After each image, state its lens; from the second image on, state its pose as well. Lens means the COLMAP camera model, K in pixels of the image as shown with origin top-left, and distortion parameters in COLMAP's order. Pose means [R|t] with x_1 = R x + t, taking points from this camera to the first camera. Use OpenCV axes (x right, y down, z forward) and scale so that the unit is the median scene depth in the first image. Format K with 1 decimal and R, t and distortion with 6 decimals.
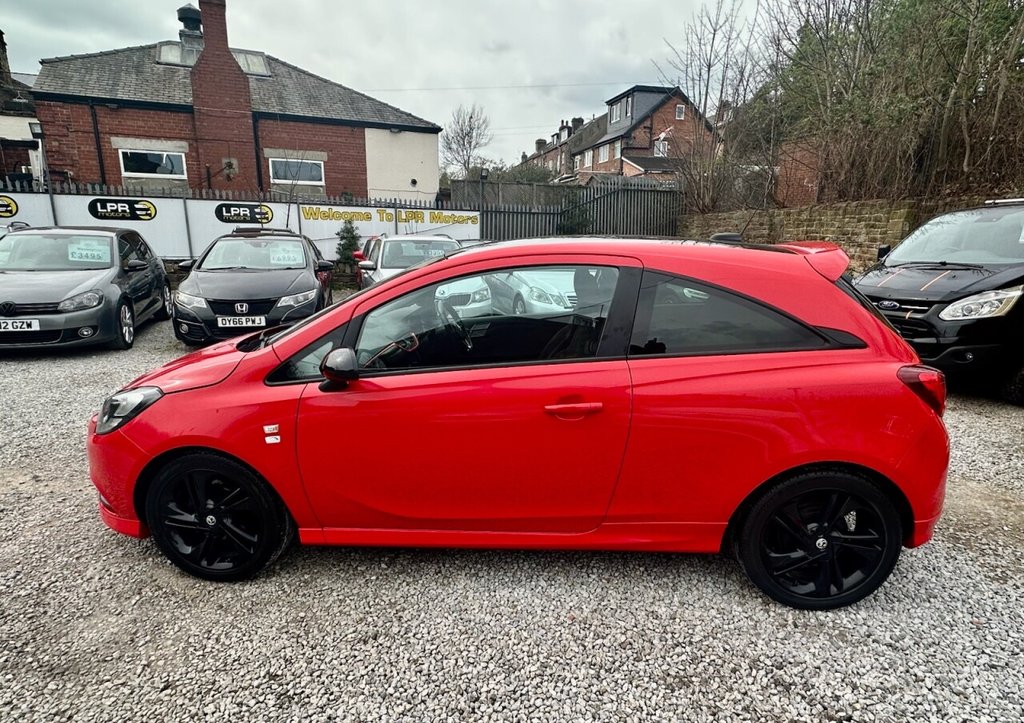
lens RADIAL K [[594.7, 0, 504.2], [0, 594.7, 375.6], [0, 0, 1]] dist [0.008190, 0.000461]
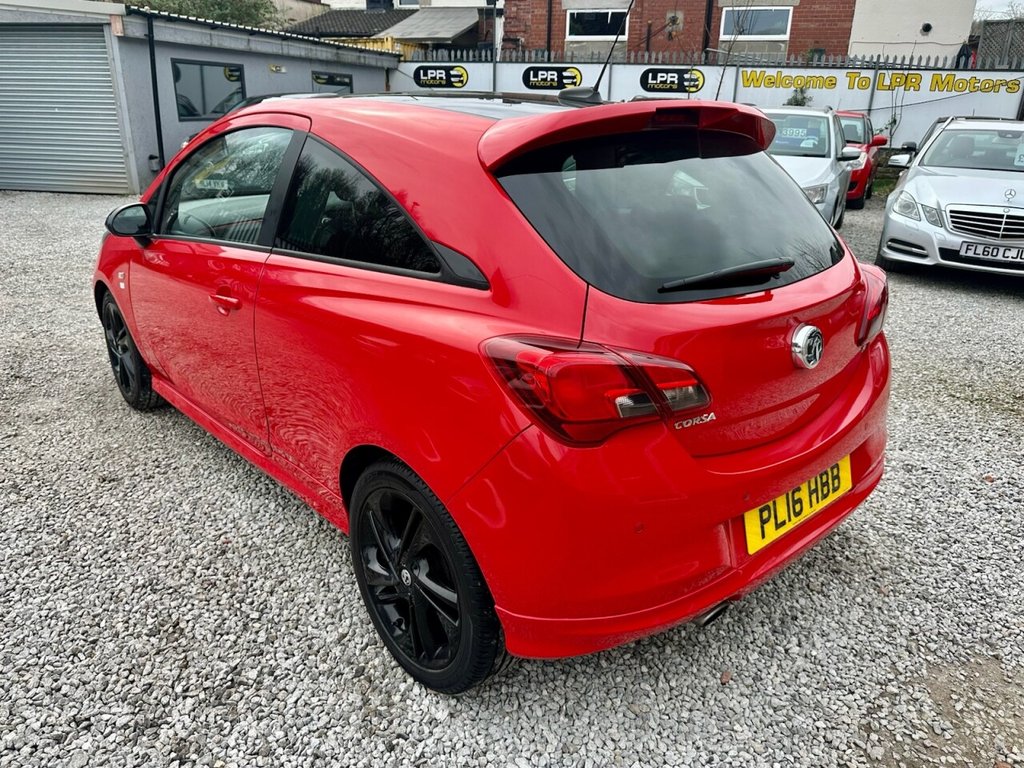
lens RADIAL K [[733.5, 0, 514.6], [0, 733.5, 383.2], [0, 0, 1]] dist [0.028202, -0.036549]
pose [[0.736809, 0.245861, -0.629813, 0.150025], [-0.167169, 0.968862, 0.182648, -0.012774], [0.655108, -0.029291, 0.754967, 0.063561]]
